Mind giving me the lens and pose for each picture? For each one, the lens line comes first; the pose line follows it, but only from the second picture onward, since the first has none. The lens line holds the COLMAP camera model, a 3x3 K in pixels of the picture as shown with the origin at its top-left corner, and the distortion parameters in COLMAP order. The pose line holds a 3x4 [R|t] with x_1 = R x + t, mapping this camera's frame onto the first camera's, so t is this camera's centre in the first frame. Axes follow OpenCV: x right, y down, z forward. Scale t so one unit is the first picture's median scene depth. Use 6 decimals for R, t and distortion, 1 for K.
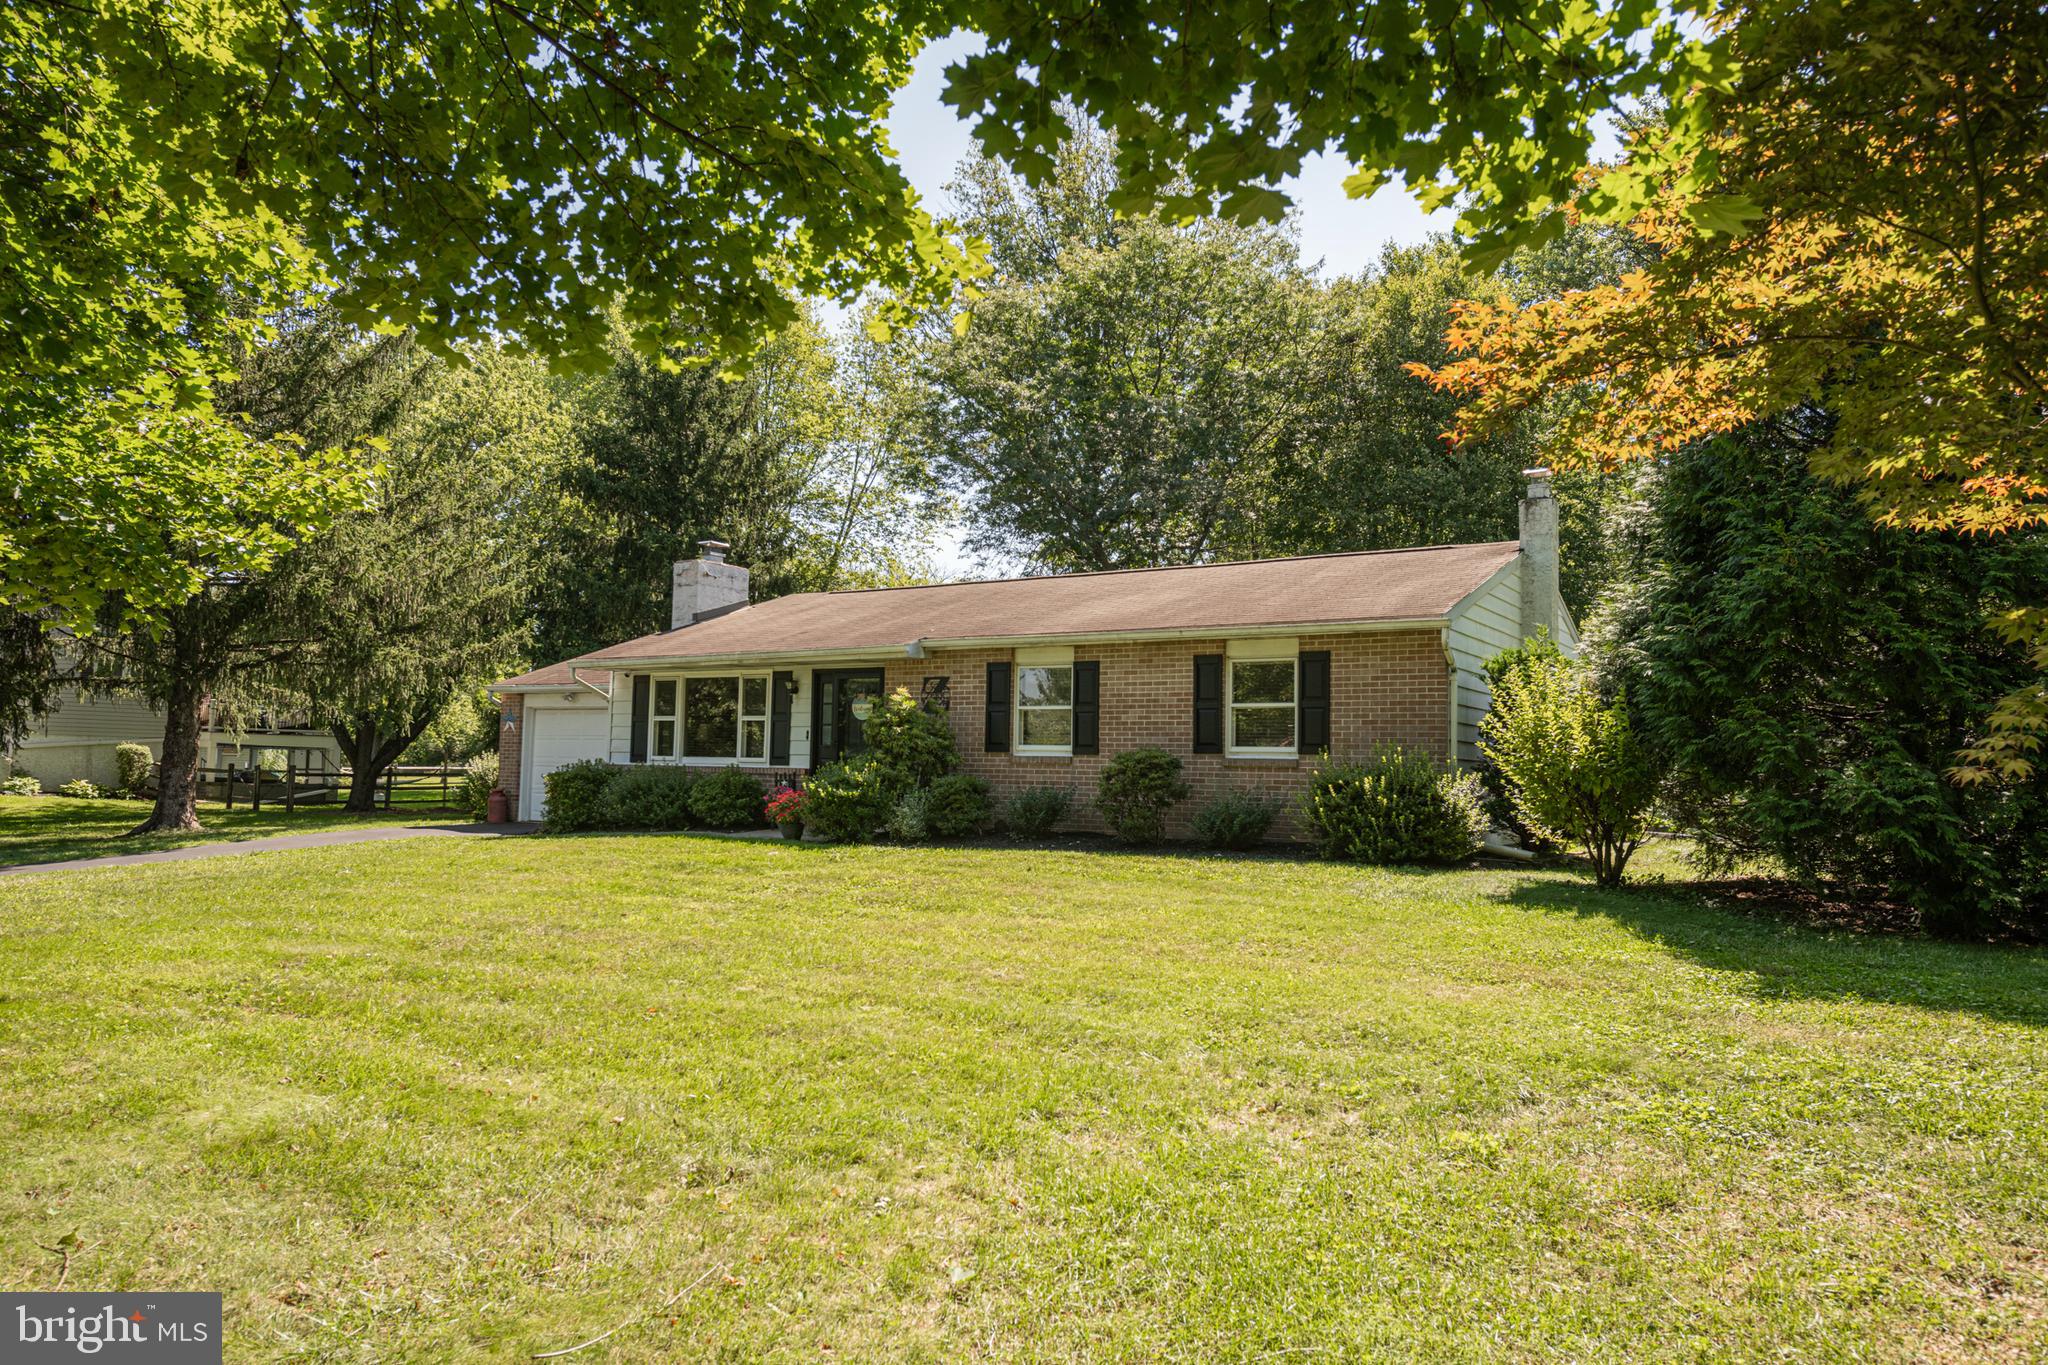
lens RADIAL K [[1415.7, 0, 1023.6], [0, 1415.7, 681.9], [0, 0, 1]] dist [-0.001437, -0.000723]
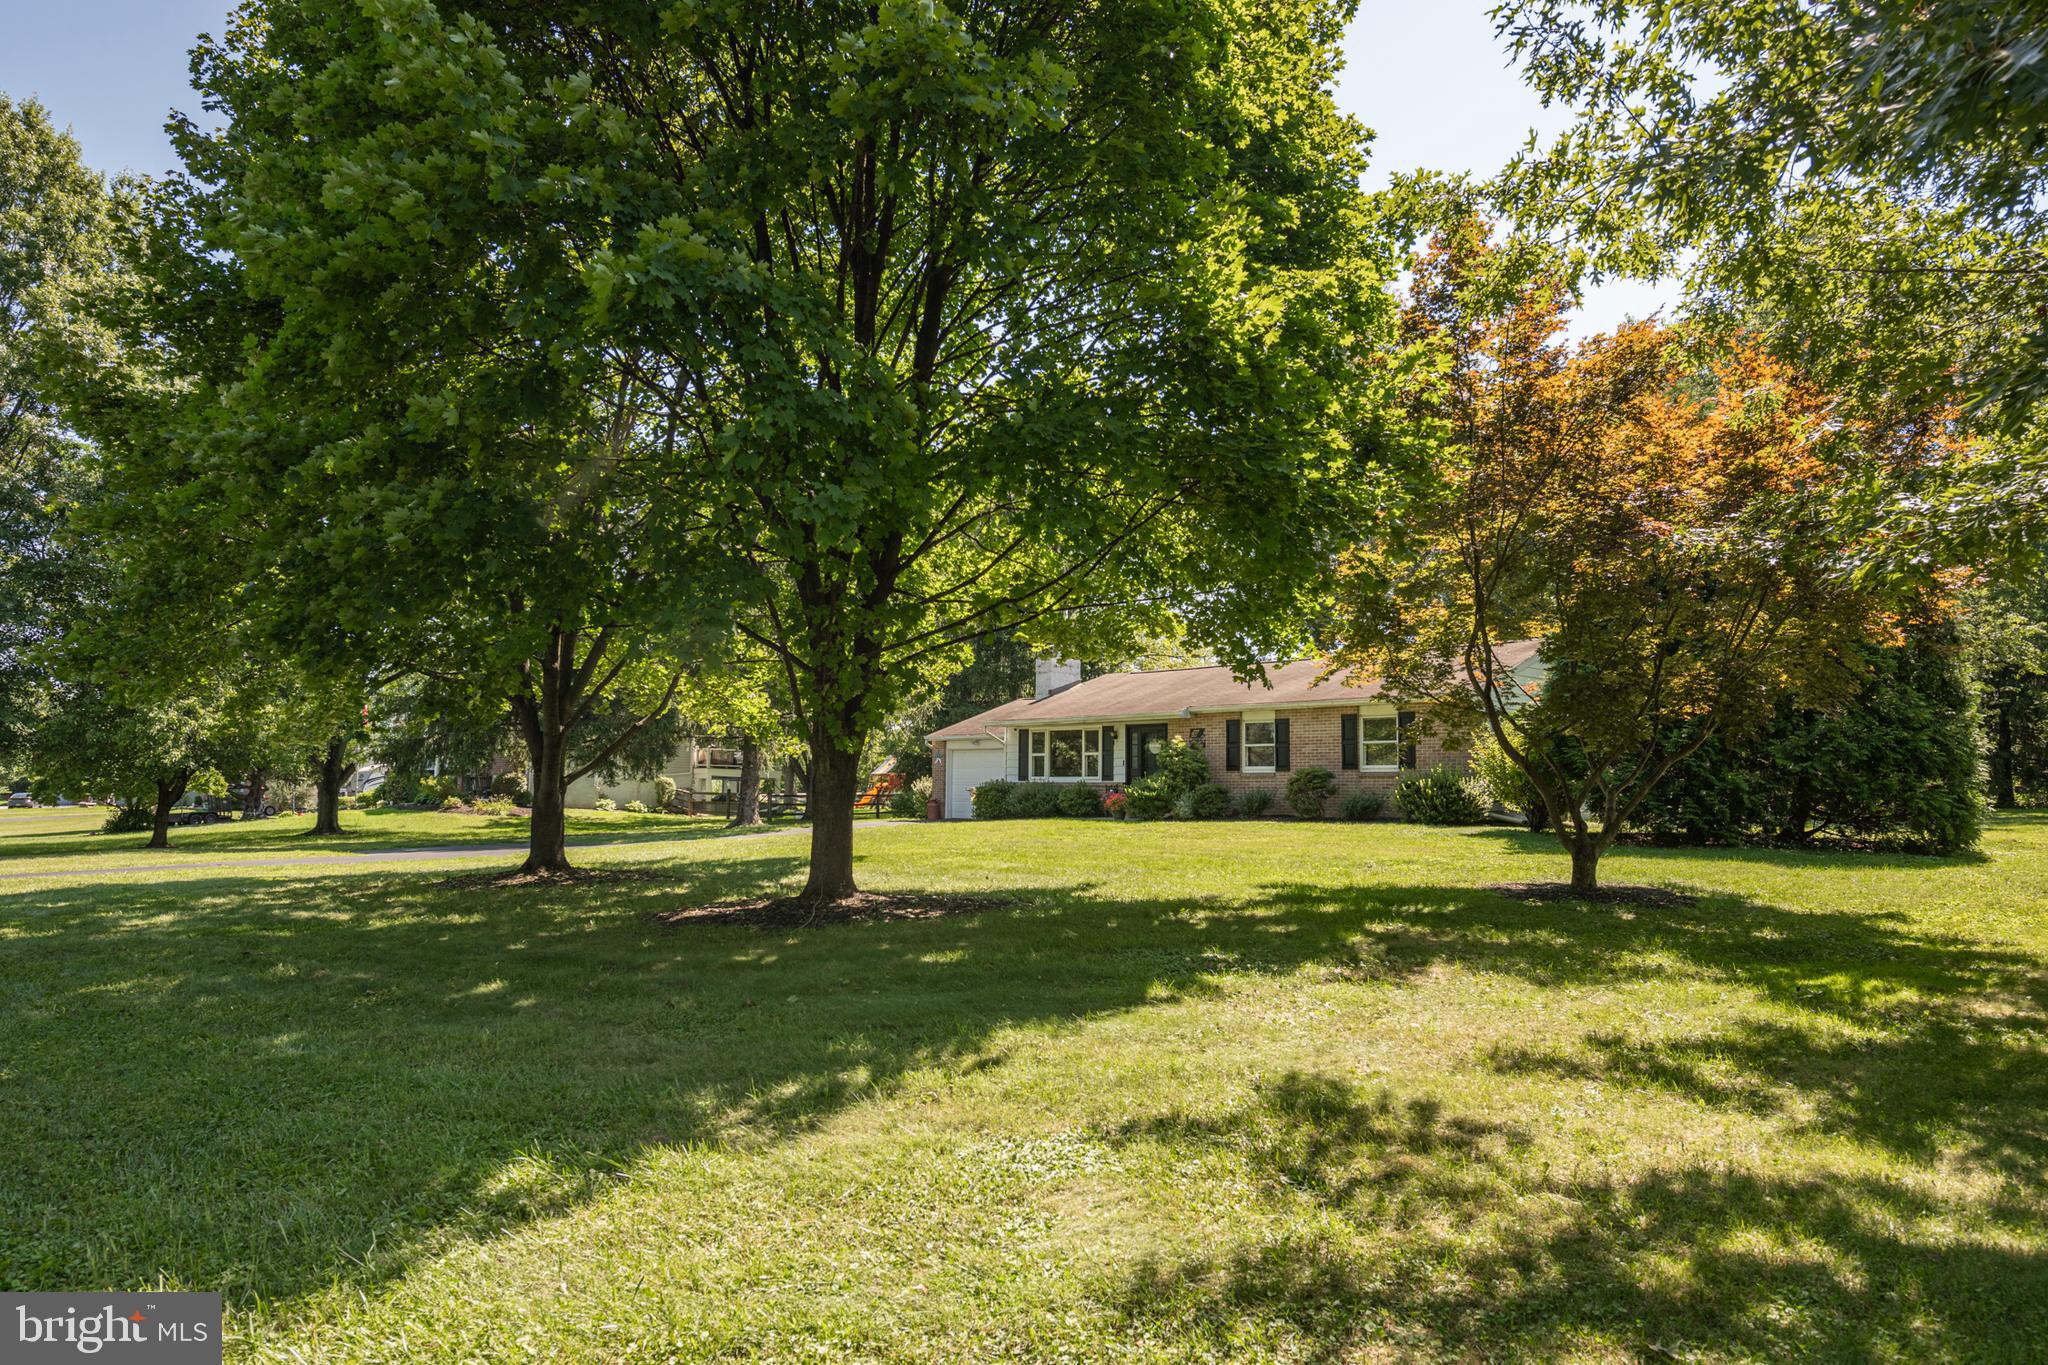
lens RADIAL K [[1298.0, 0, 1022.5], [0, 1298.0, 685.9], [0, 0, 1]] dist [0.003855, 0.000076]
pose [[0.979089, -0.025944, -0.201772, 0.048569], [0.020998, 0.999425, -0.026616, -0.016800], [0.202346, 0.021823, 0.979071, -0.577605]]
